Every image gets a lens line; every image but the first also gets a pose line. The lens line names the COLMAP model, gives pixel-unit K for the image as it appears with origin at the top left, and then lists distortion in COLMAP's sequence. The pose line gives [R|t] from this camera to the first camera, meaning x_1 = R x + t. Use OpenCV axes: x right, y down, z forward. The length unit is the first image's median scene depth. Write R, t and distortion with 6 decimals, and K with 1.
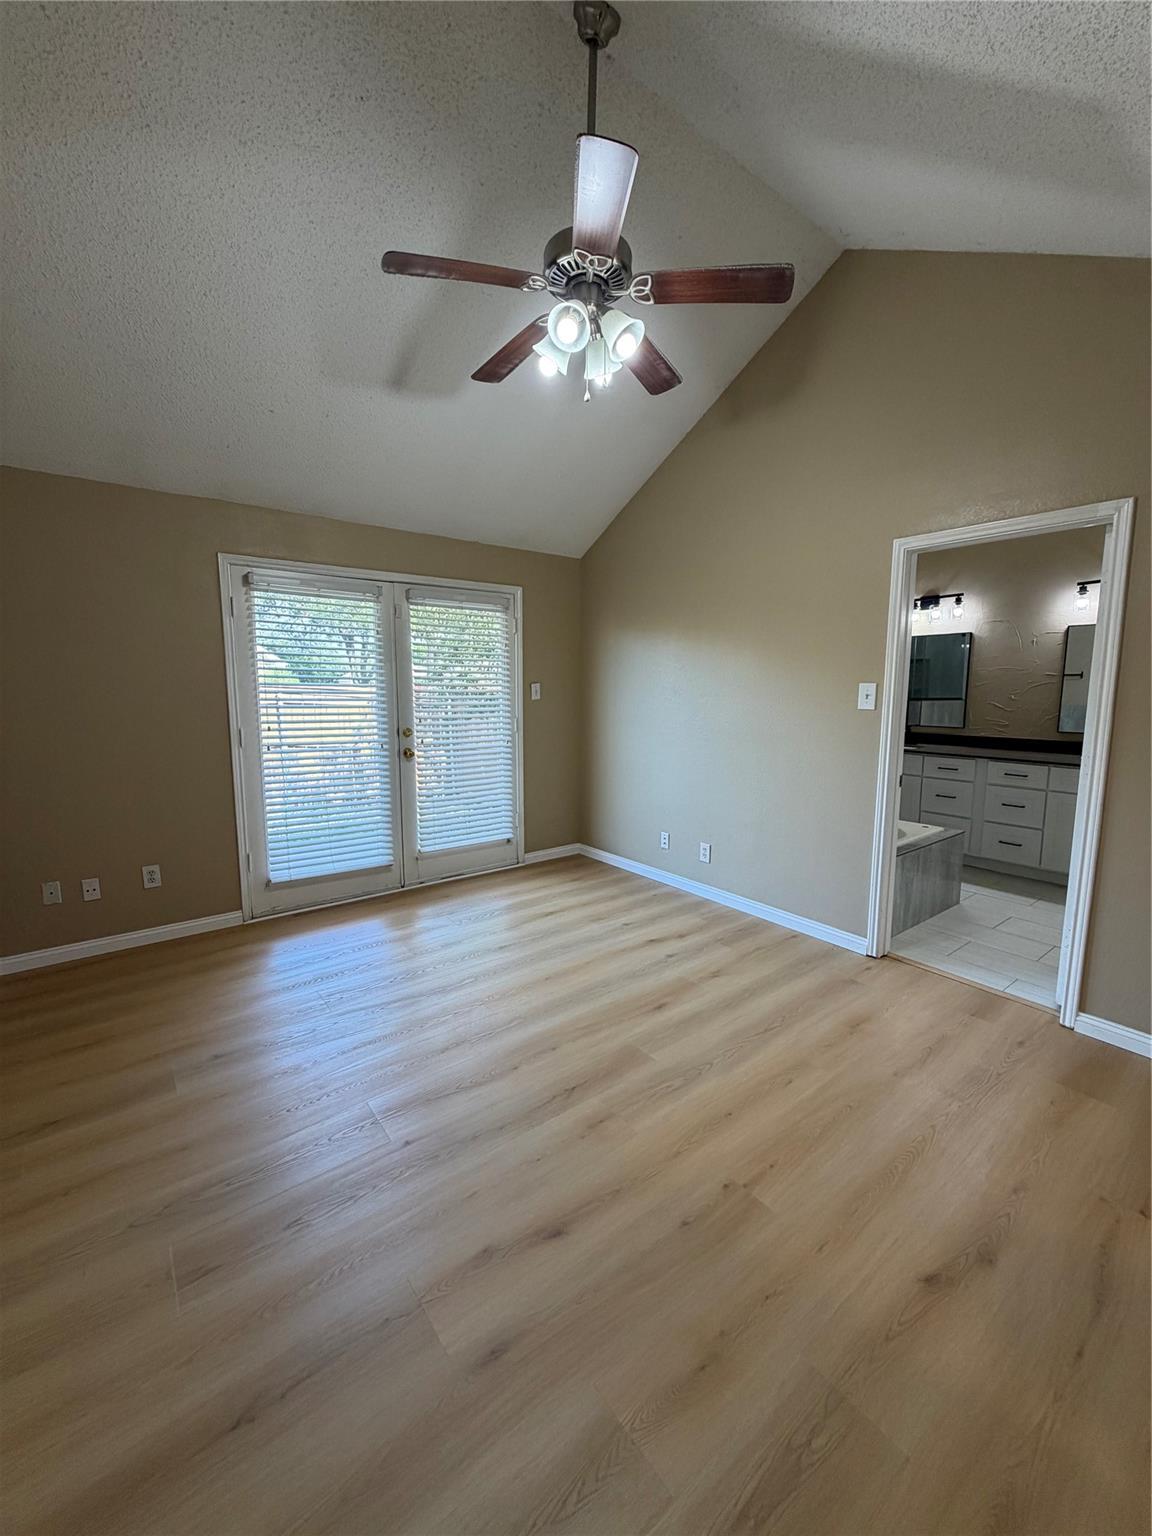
lens RADIAL K [[613.2, 0, 573.6], [0, 613.2, 764.3], [0, 0, 1]] dist [0.000401, 0.000055]
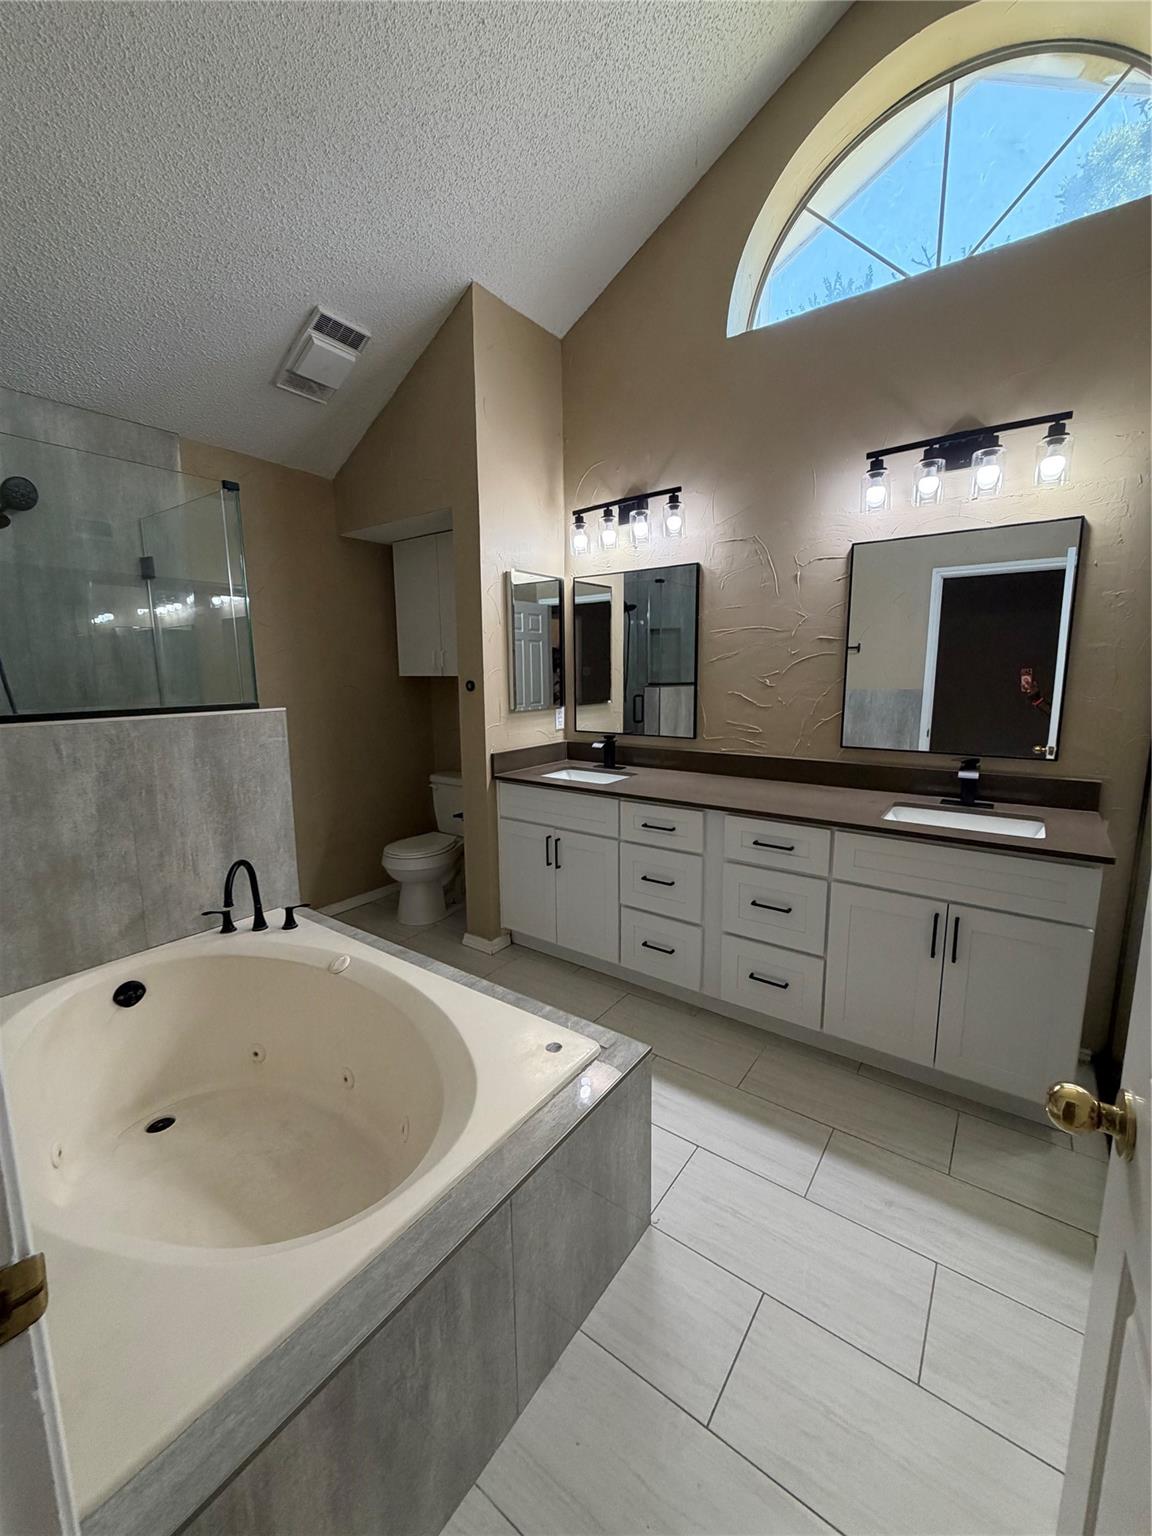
lens RADIAL K [[613.2, 0, 576.1], [0, 613.2, 765.6], [0, 0, 1]] dist [0.000401, 0.000055]
pose [[0.960009, -0.050625, 0.275355, 0.389812], [0.042675, 0.998483, 0.034792, -0.060711], [-0.276699, -0.021650, 0.960713, 0.510003]]
